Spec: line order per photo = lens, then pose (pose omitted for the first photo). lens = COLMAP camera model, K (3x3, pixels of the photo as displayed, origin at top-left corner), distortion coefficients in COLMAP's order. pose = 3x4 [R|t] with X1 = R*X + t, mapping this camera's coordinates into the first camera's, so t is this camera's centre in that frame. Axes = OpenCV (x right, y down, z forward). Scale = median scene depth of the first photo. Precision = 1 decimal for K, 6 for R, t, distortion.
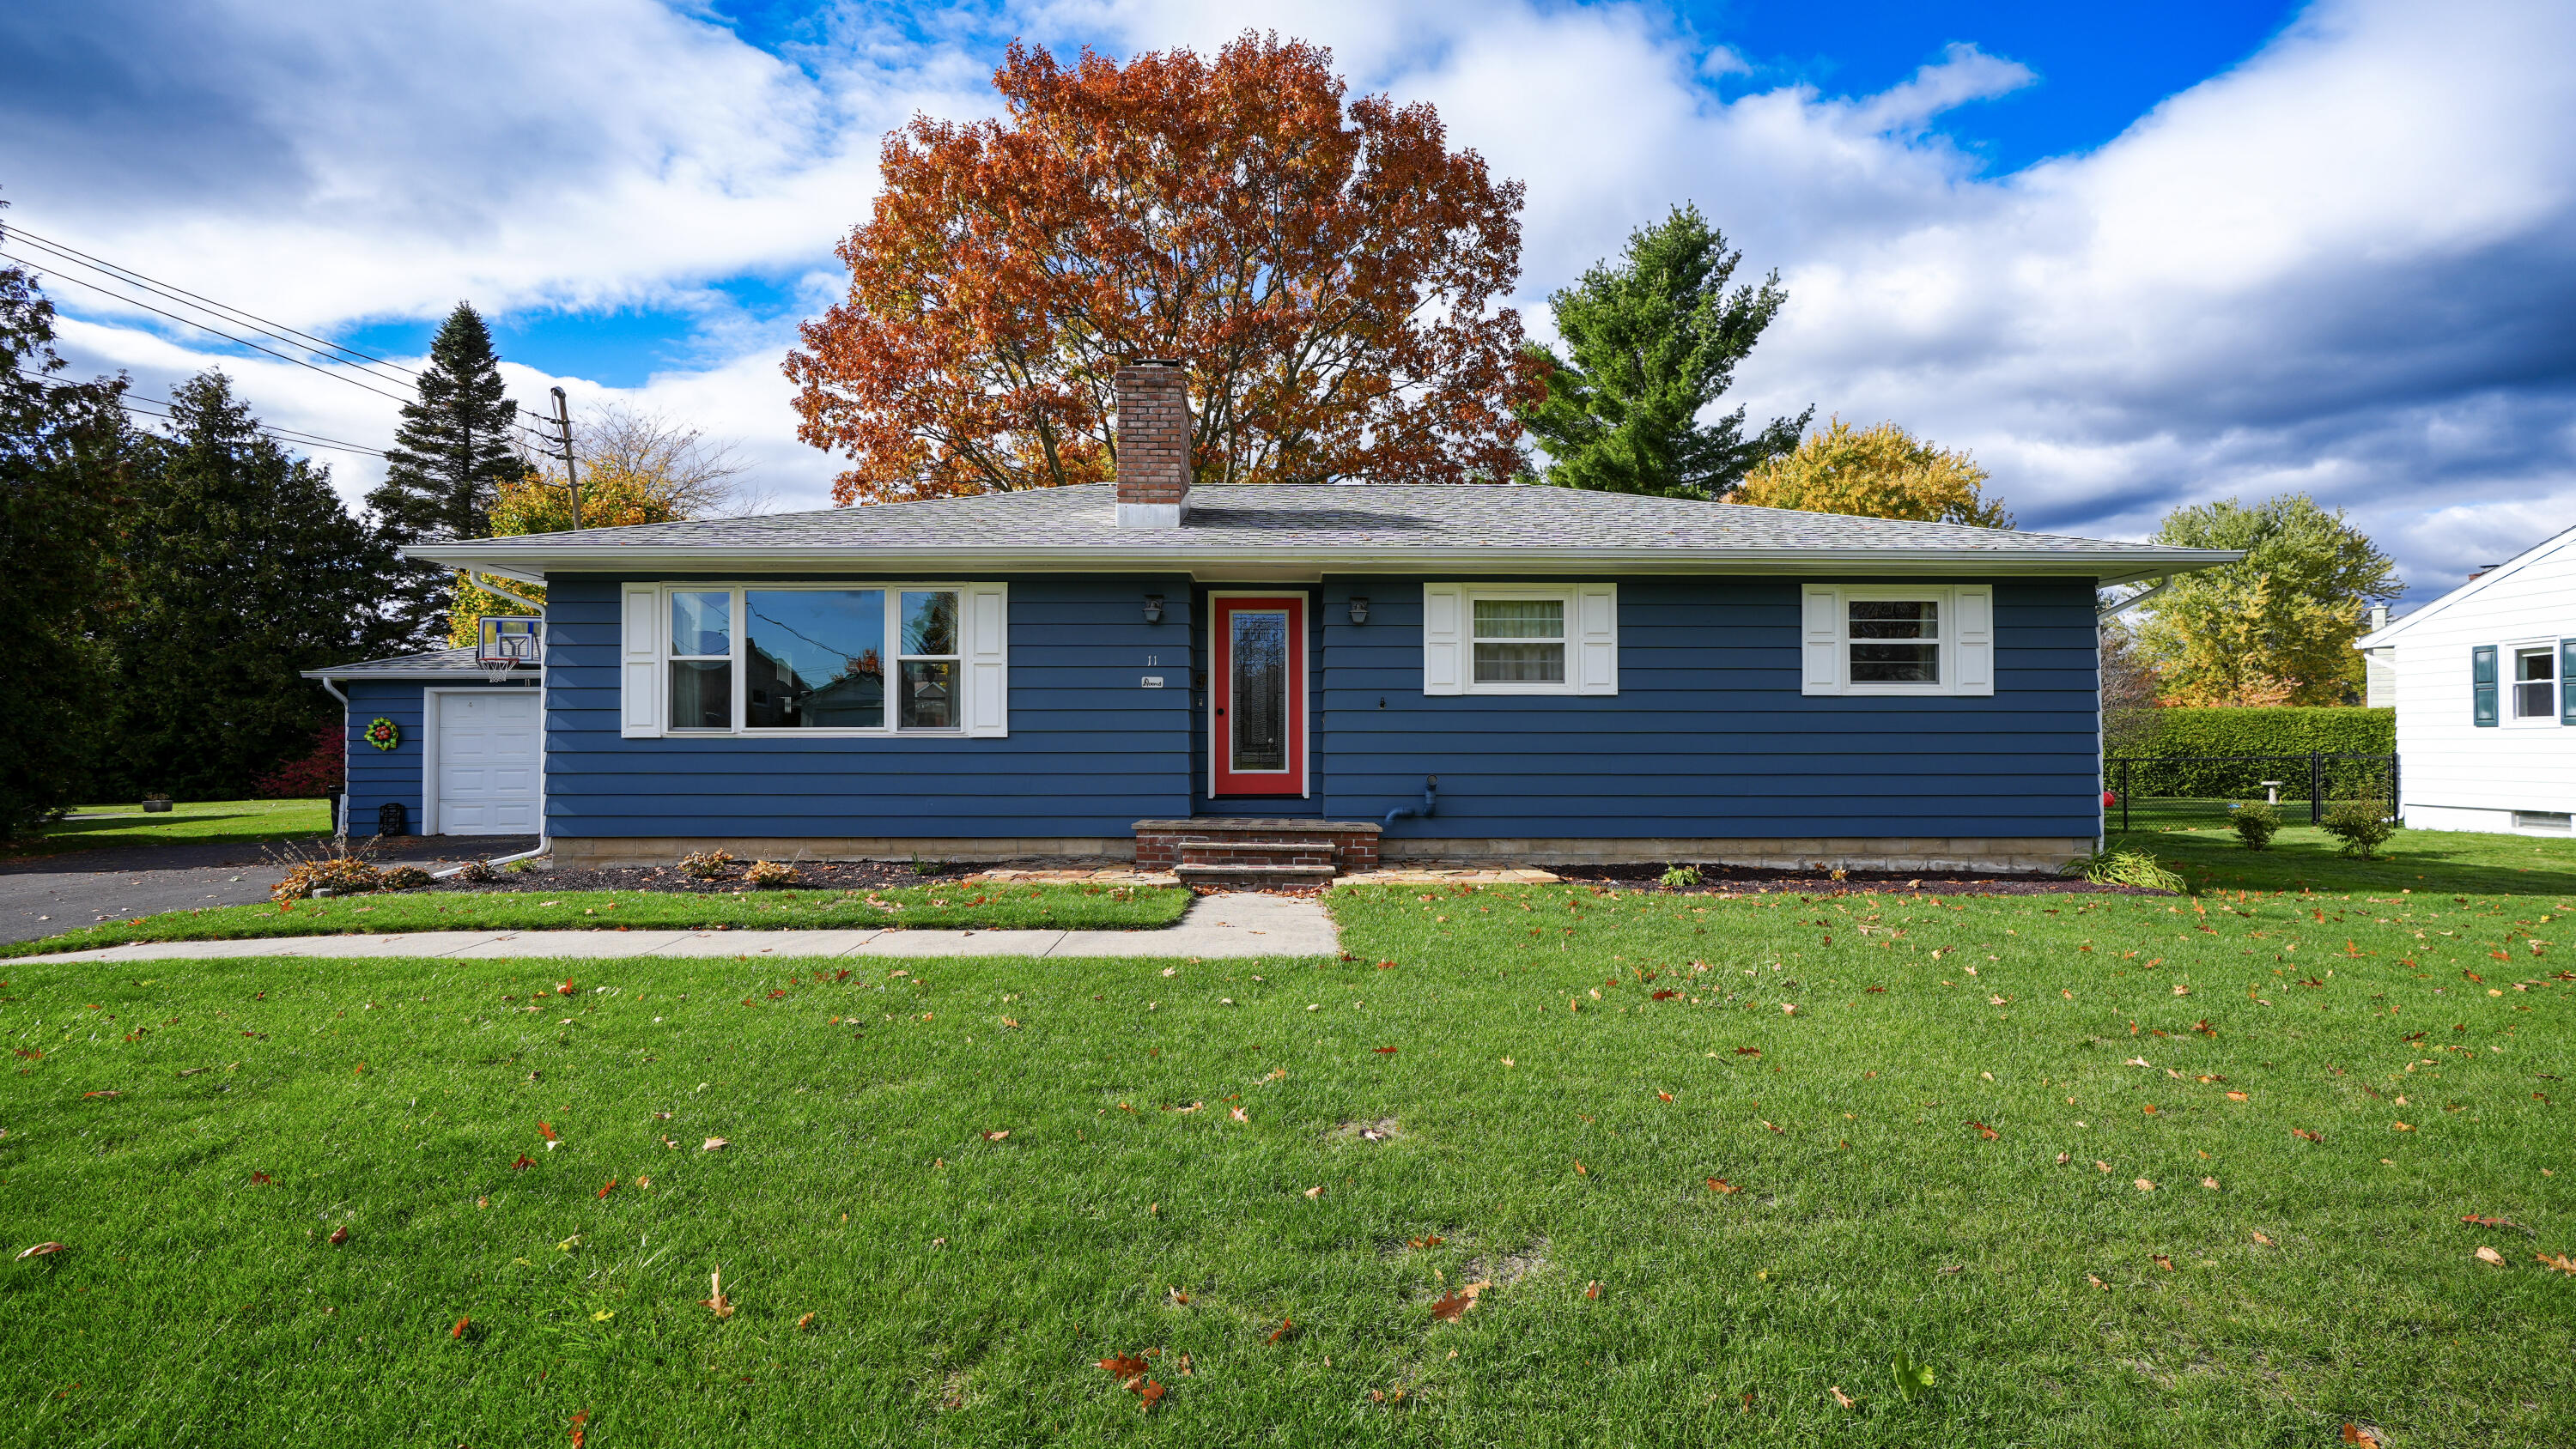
lens RADIAL K [[1157.0, 0, 1281.8], [0, 1157.0, 727.3], [0, 0, 1]] dist [-0.014174, 0.000210]
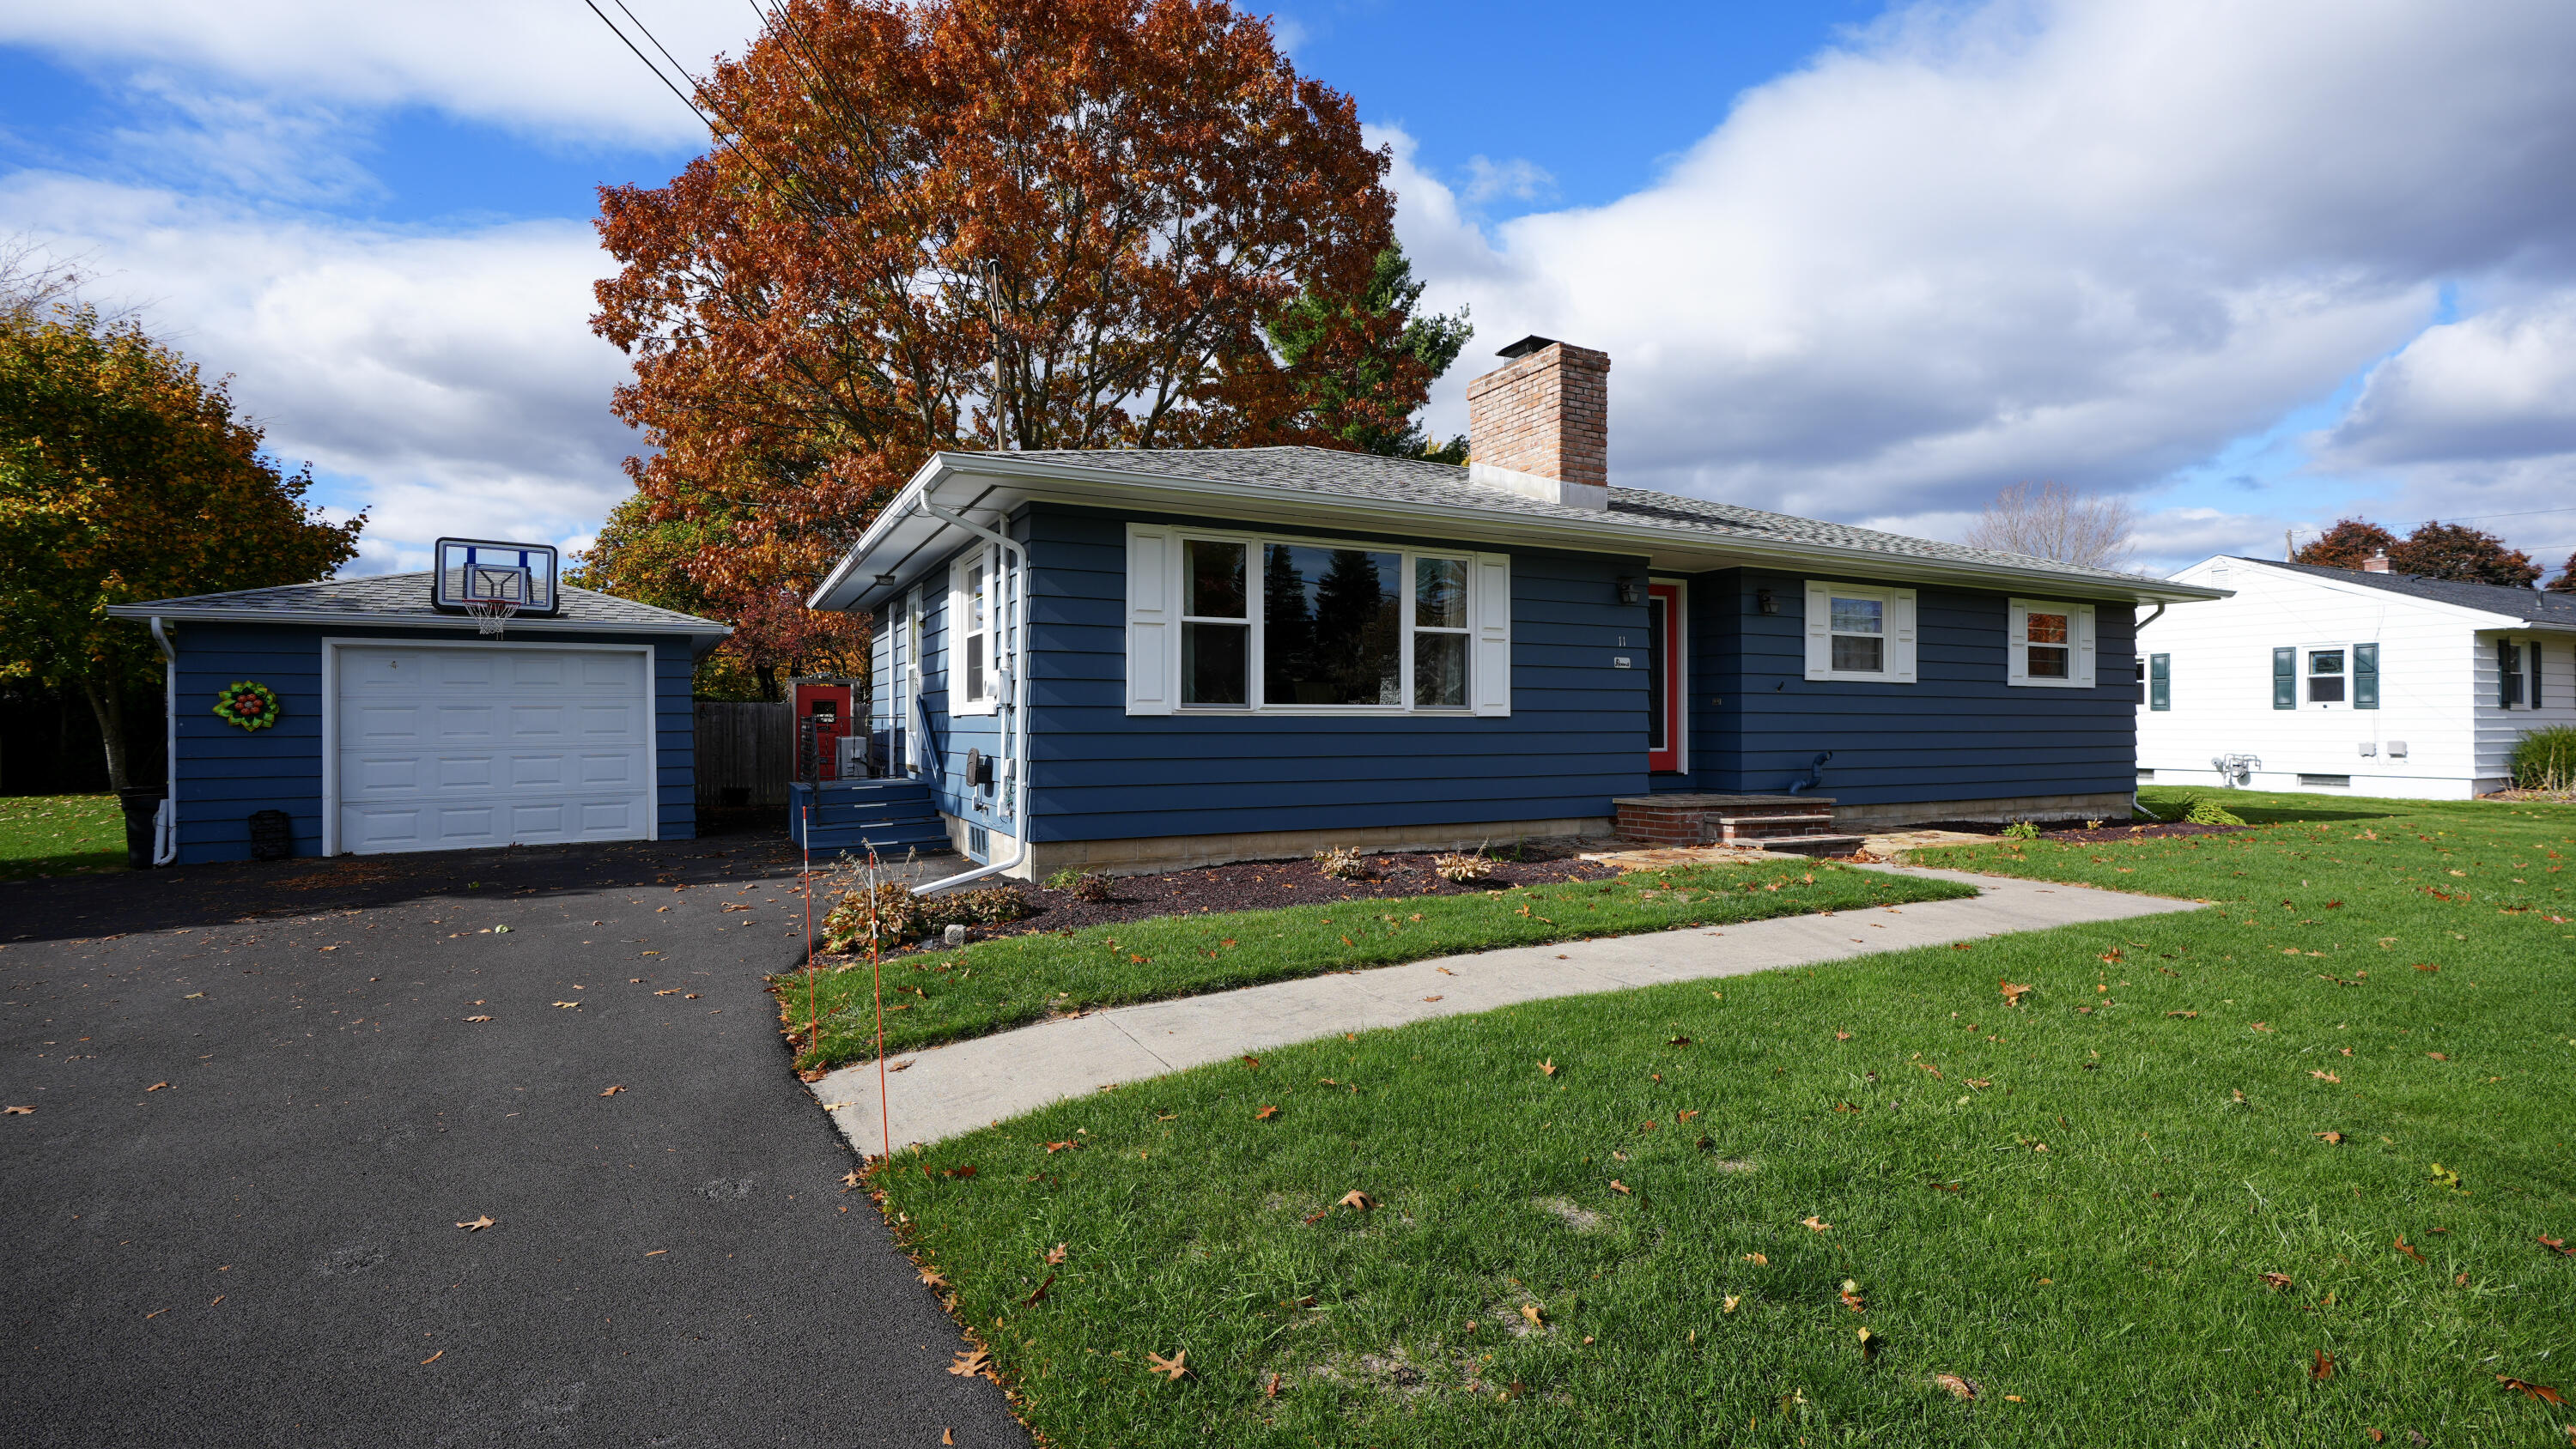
lens RADIAL K [[1146.3, 0, 1282.2], [0, 1146.3, 732.0], [0, 0, 1]] dist [-0.012439, 0.000479]
pose [[0.897328, -0.001721, 0.441361, -0.814985], [-0.008223, 0.999754, 0.020616, 0.003408], [-0.441288, -0.022129, 0.897093, 0.227177]]
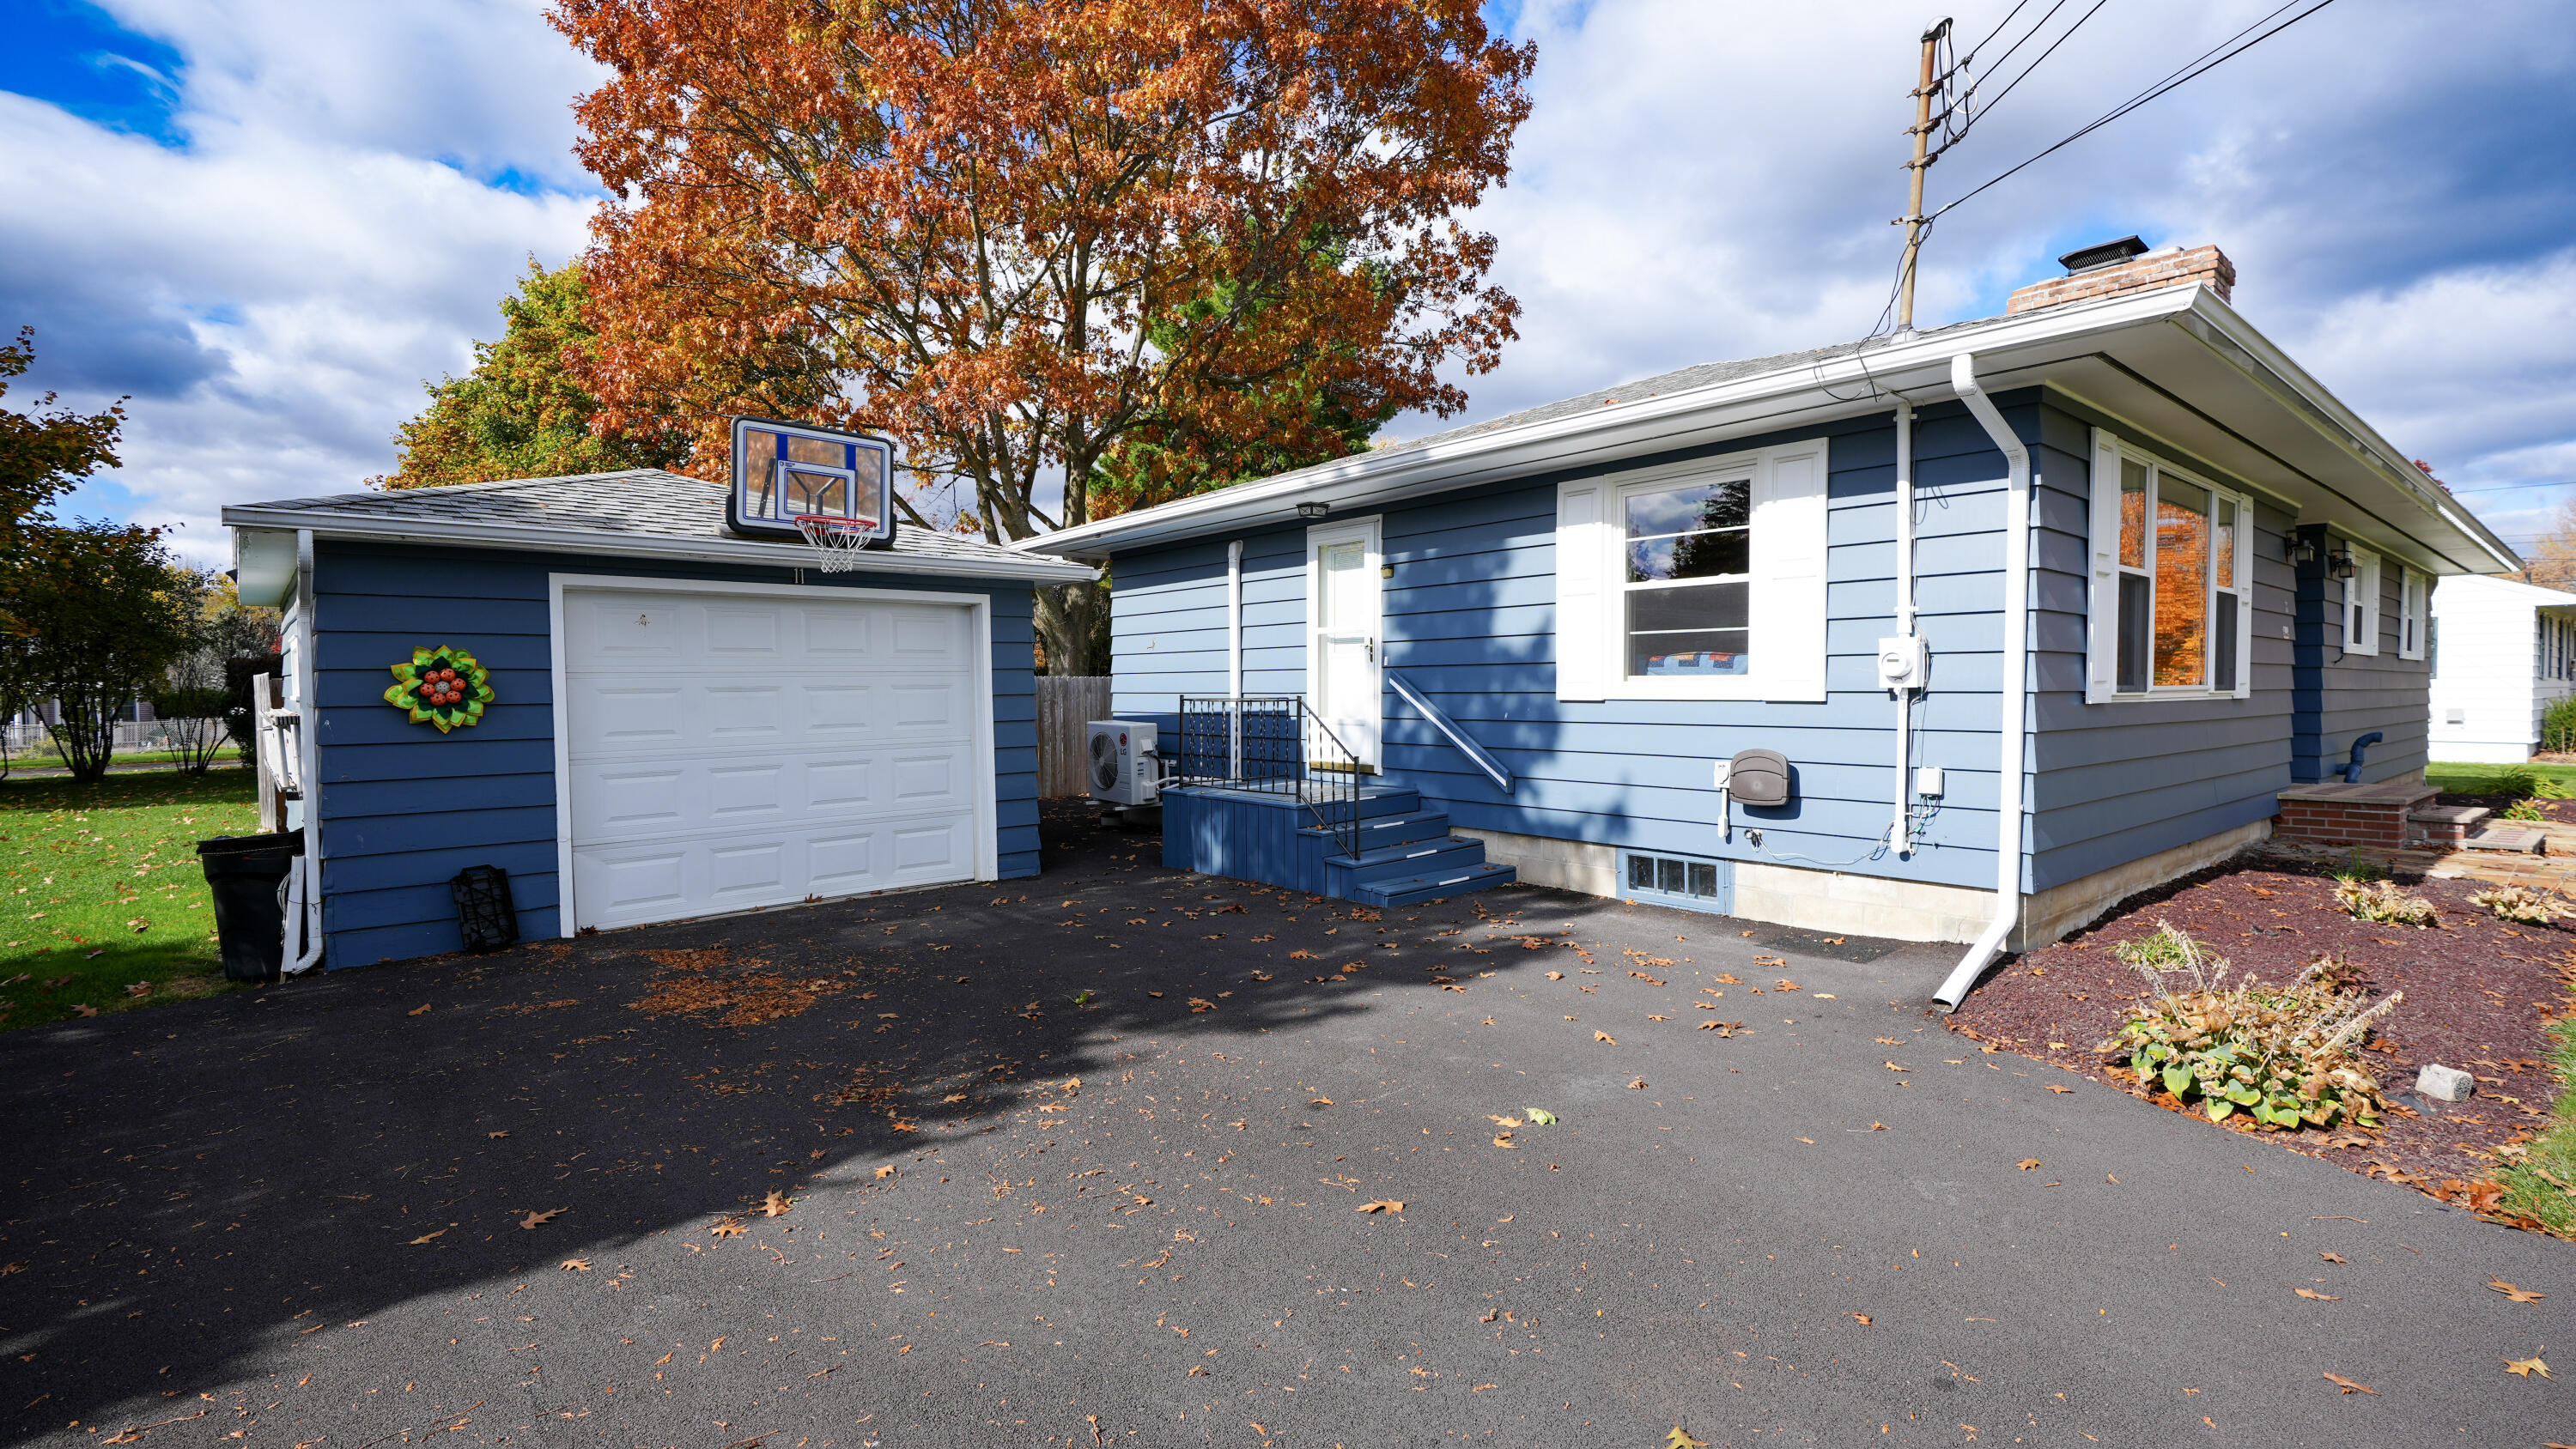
lens RADIAL K [[1157.0, 0, 1281.8], [0, 1157.0, 727.3], [0, 0, 1]] dist [-0.014174, 0.000210]
pose [[0.780225, -0.022500, 0.625094, -1.220239], [-0.008744, 0.998863, 0.046867, -0.003309], [-0.625438, -0.042033, 0.779141, 0.794140]]
